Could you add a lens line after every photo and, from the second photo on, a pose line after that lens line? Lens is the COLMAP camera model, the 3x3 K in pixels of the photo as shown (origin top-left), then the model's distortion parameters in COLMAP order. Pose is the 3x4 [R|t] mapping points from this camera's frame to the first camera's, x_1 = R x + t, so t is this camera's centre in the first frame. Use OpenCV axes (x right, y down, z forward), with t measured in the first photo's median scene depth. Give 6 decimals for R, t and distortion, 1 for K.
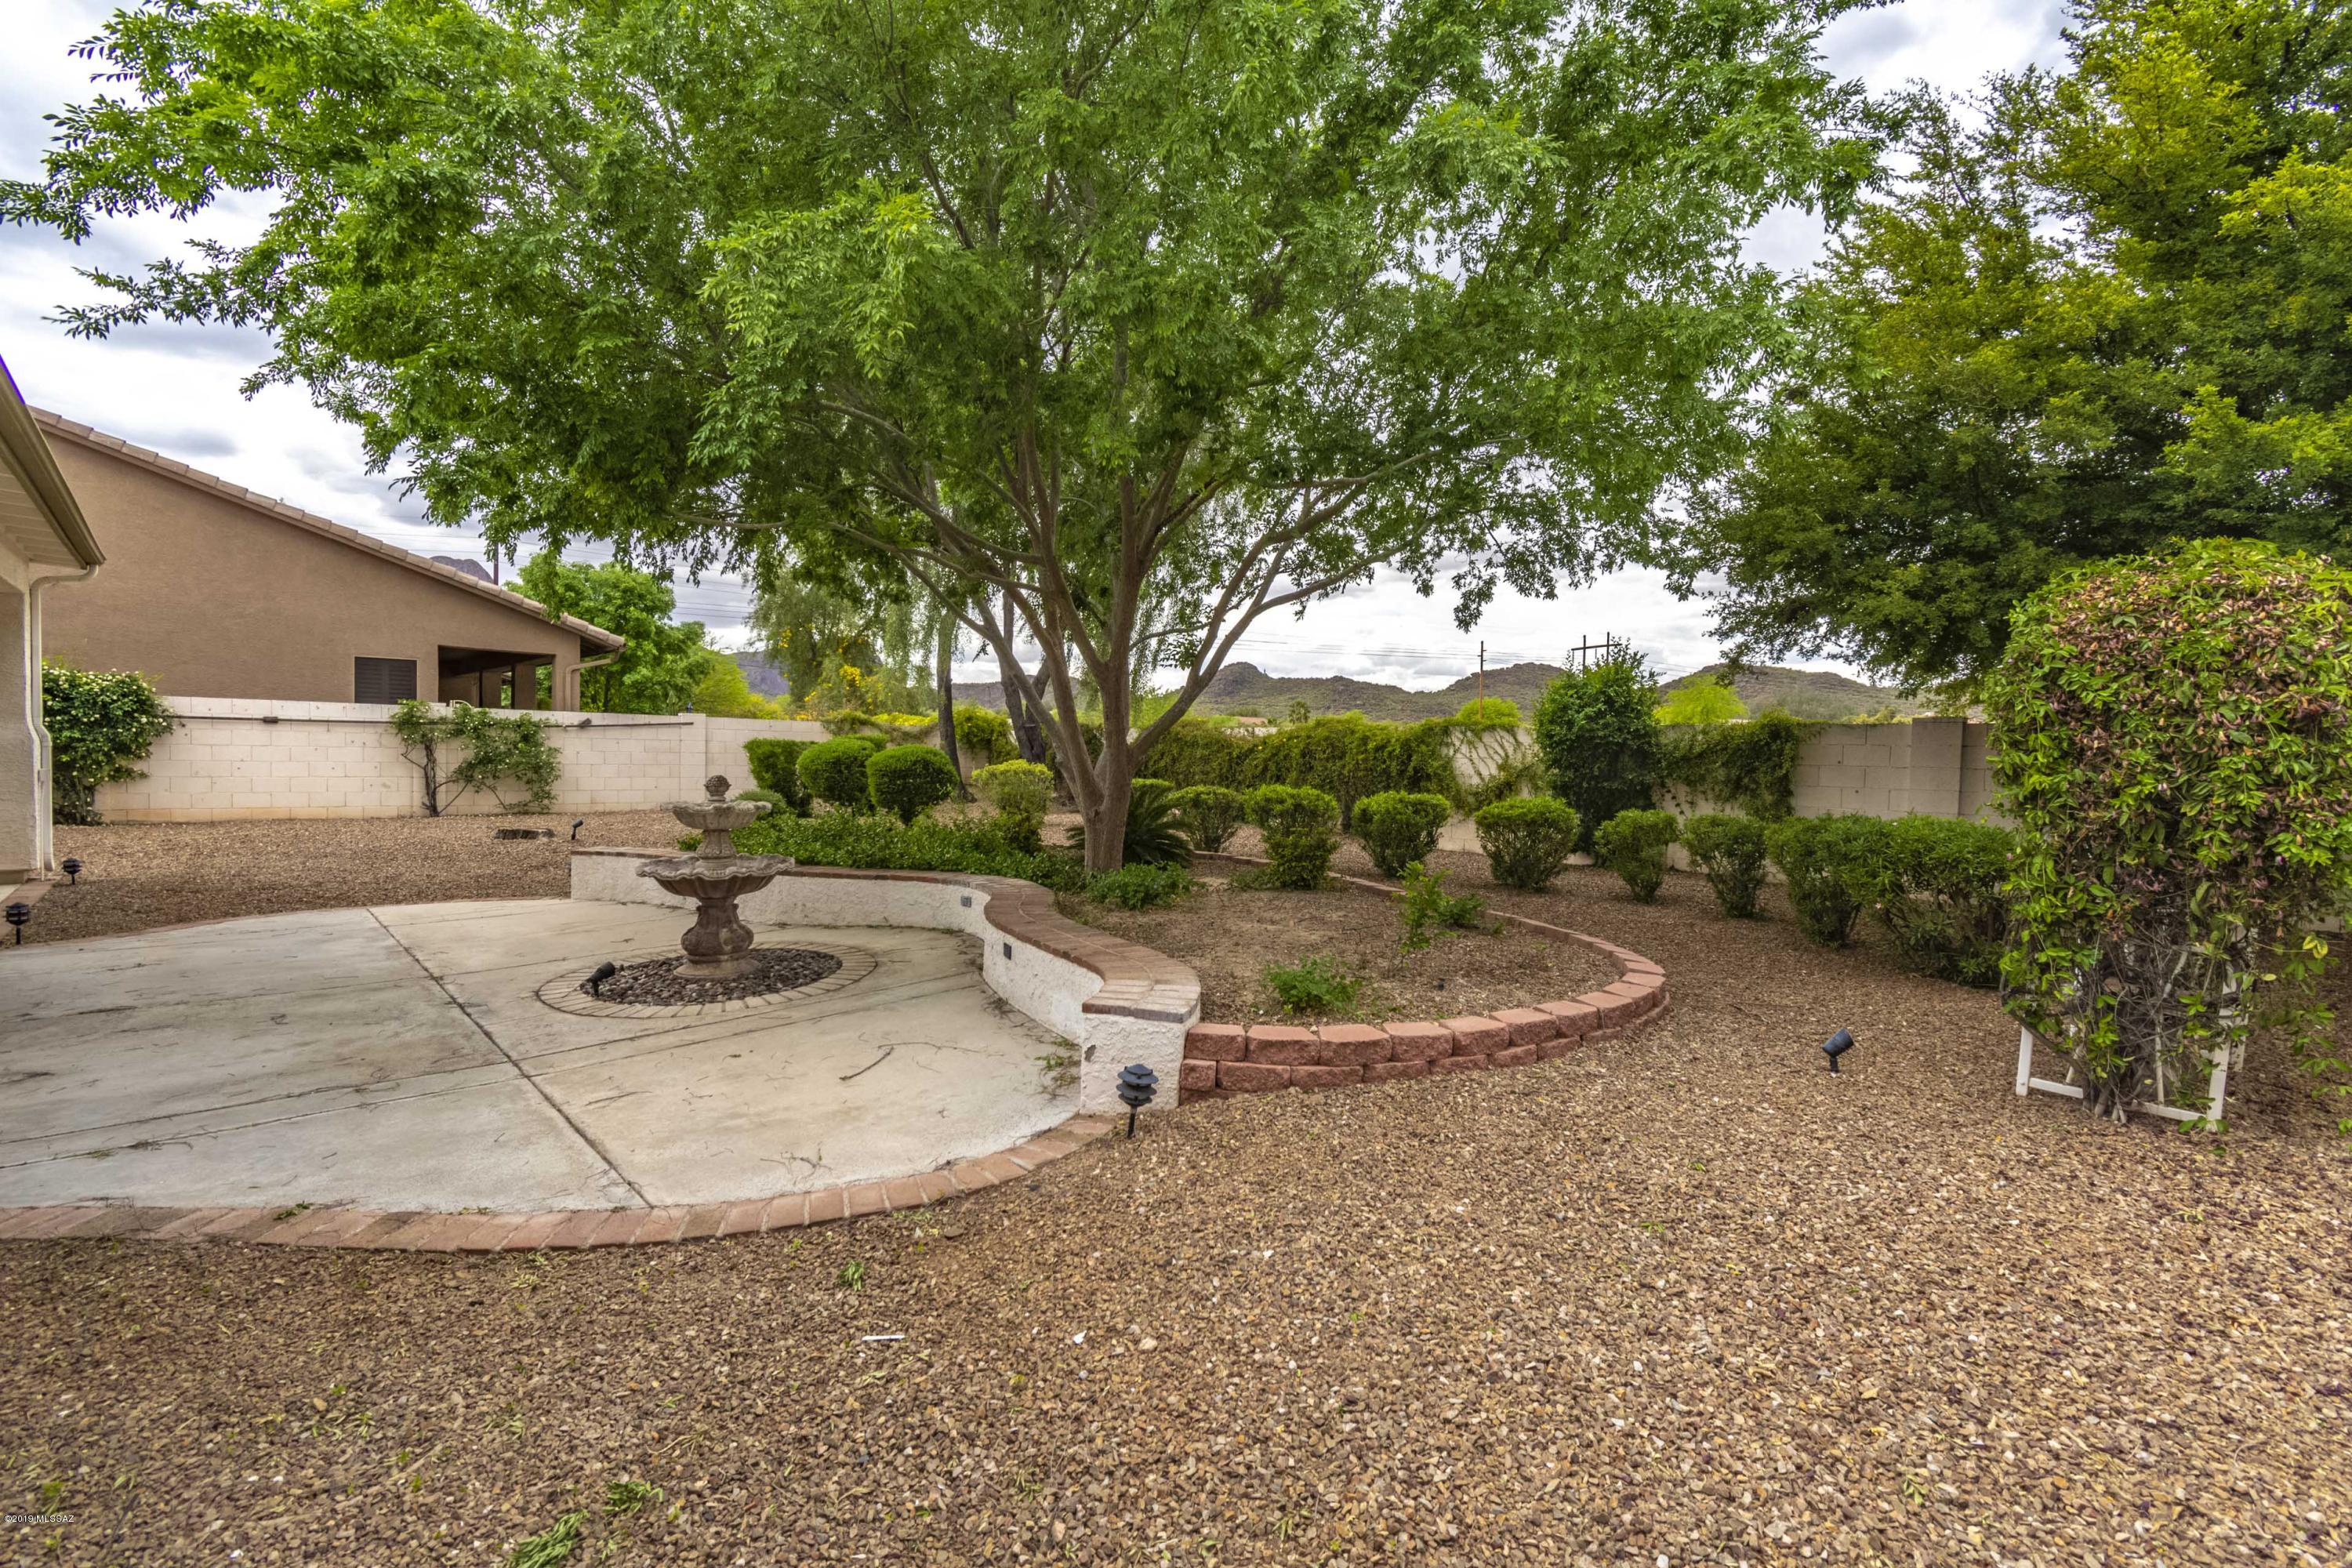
lens RADIAL K [[1032.8, 0, 1162.6], [0, 1032.8, 778.2], [0, 0, 1]] dist [0.021881, -0.007770]
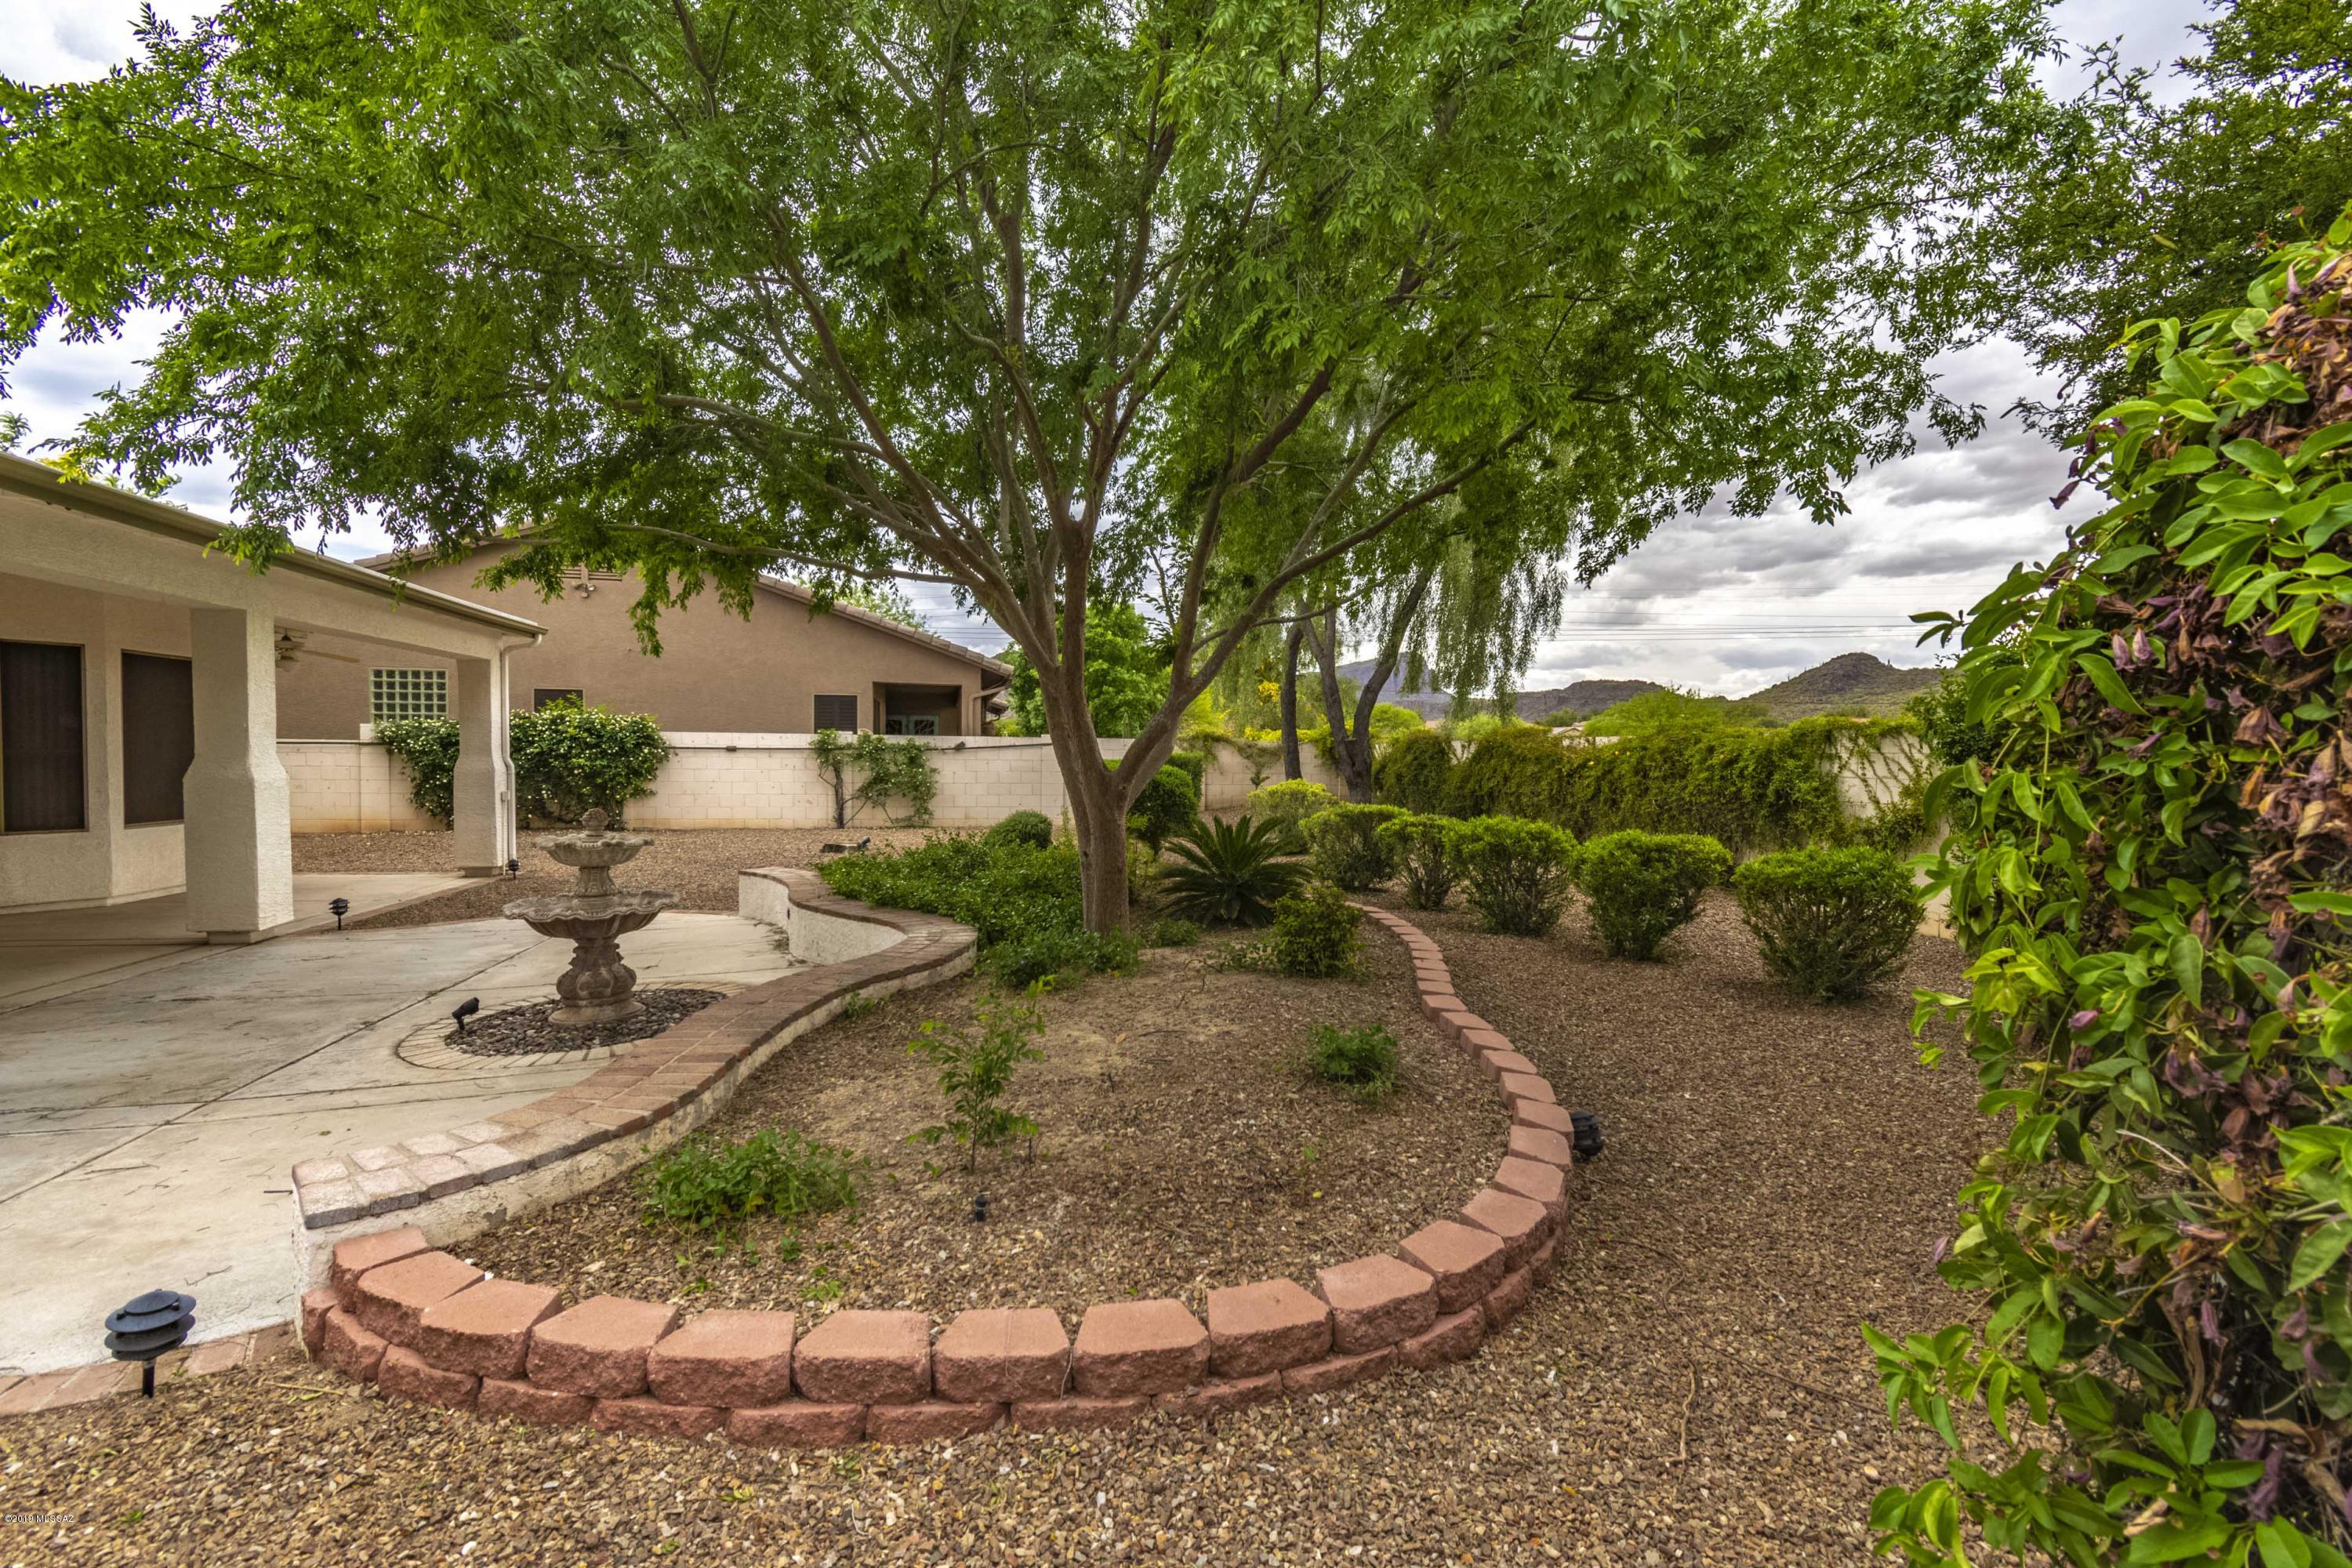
lens RADIAL K [[1032.8, 0, 1159.5], [0, 1032.8, 771.9], [0, 0, 1]] dist [0.021881, -0.007770]
pose [[0.873488, -0.005353, -0.486817, 0.212785], [-0.003986, 0.999827, -0.018147, -0.008407], [0.486830, 0.017791, 0.873316, 0.187004]]
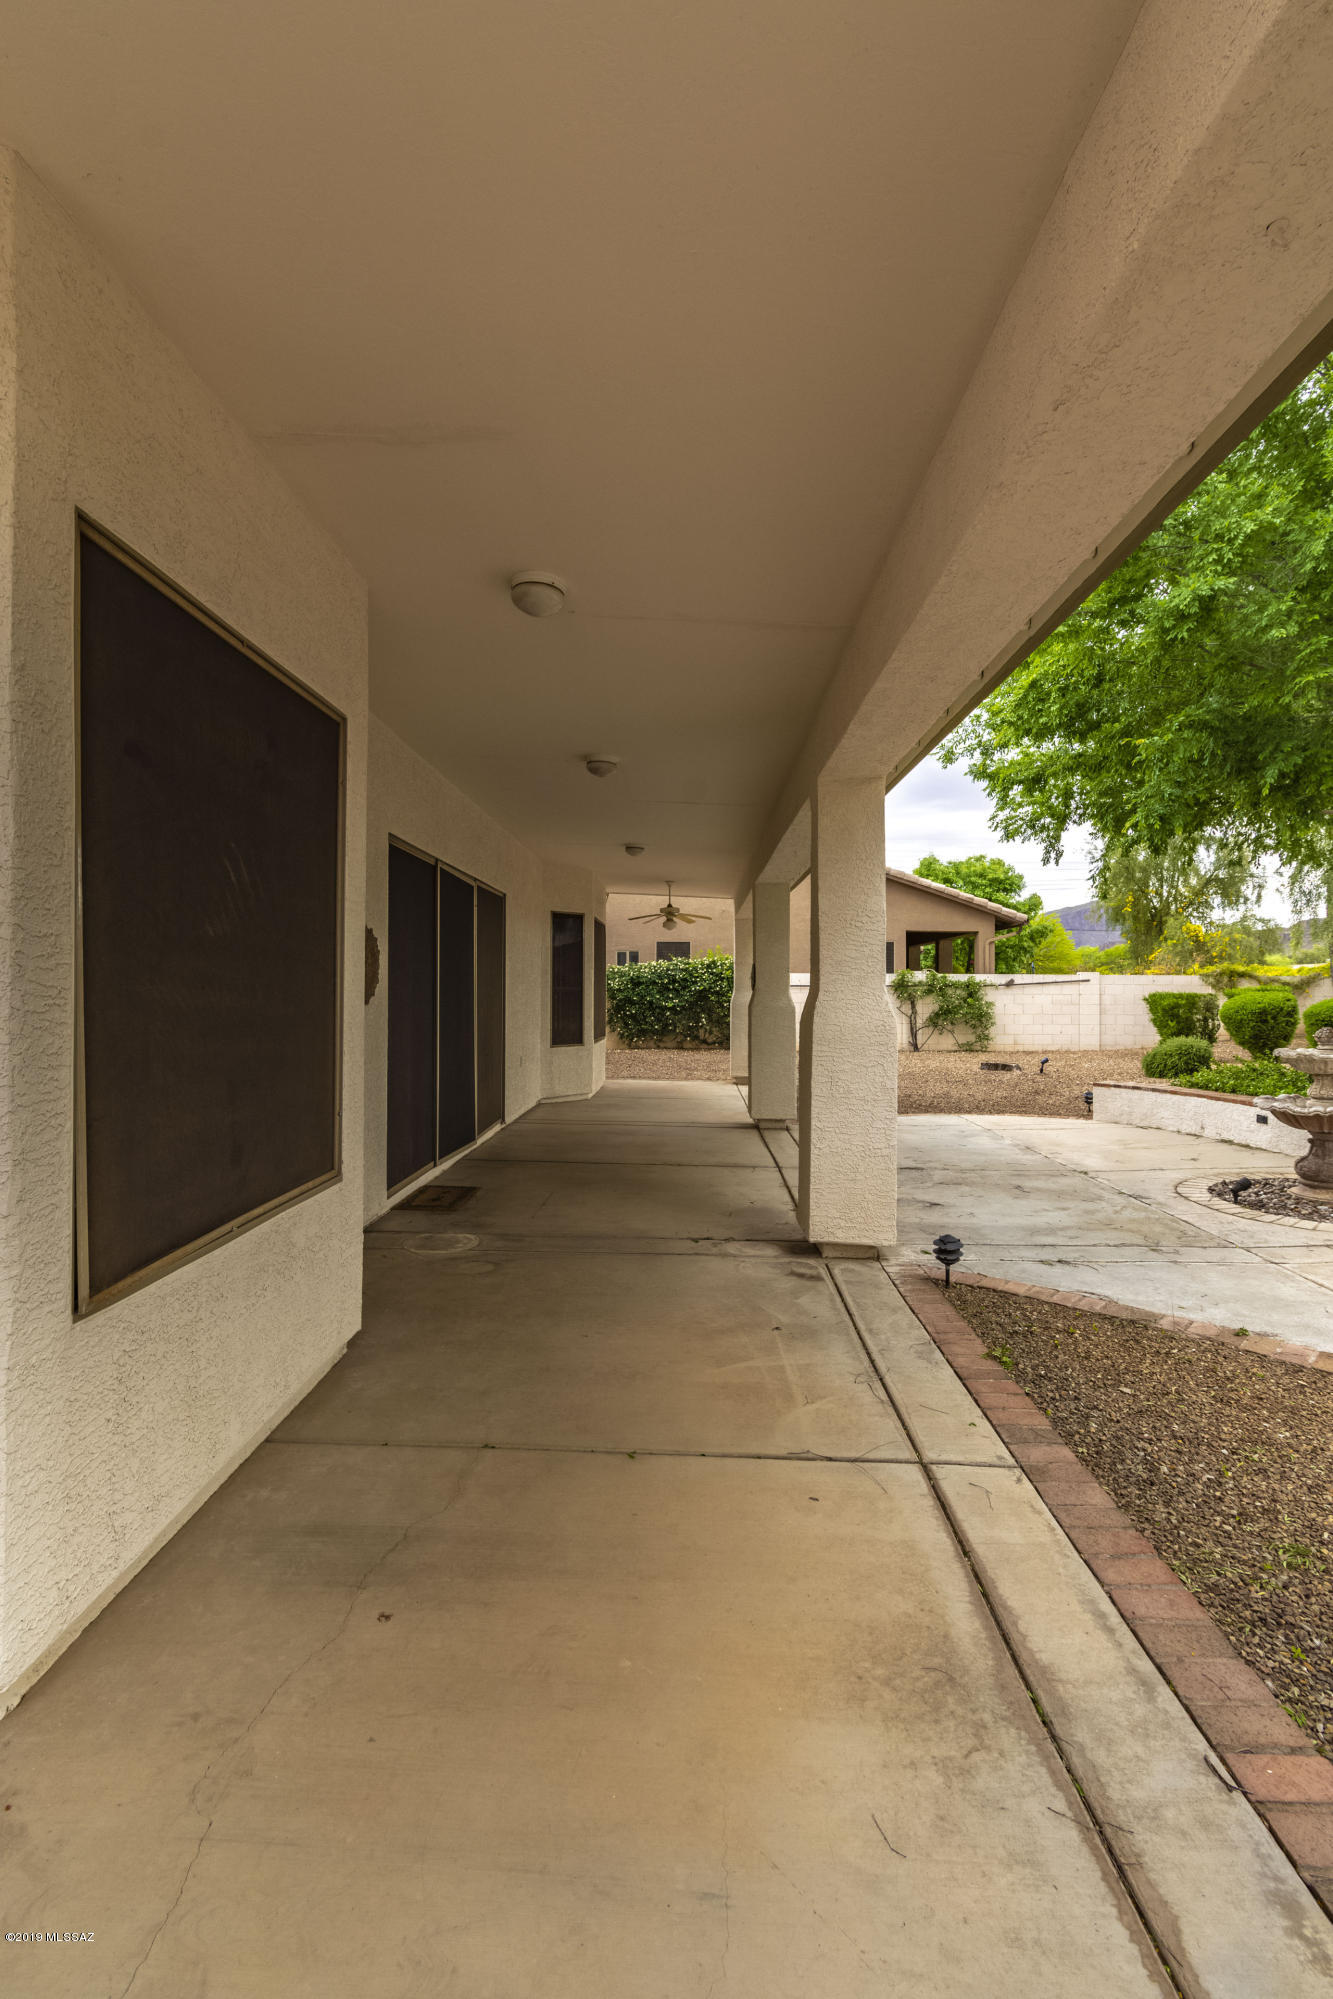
lens RADIAL K [[877.8, 0, 705.9], [0, 877.8, 999.1], [0, 0, 1]] dist [0.021881, -0.007770]
pose [[0.741061, -0.012458, -0.671322, -0.127967], [-0.006968, 0.999631, -0.026242, -0.000991], [0.671401, 0.024125, 0.740701, -0.092248]]
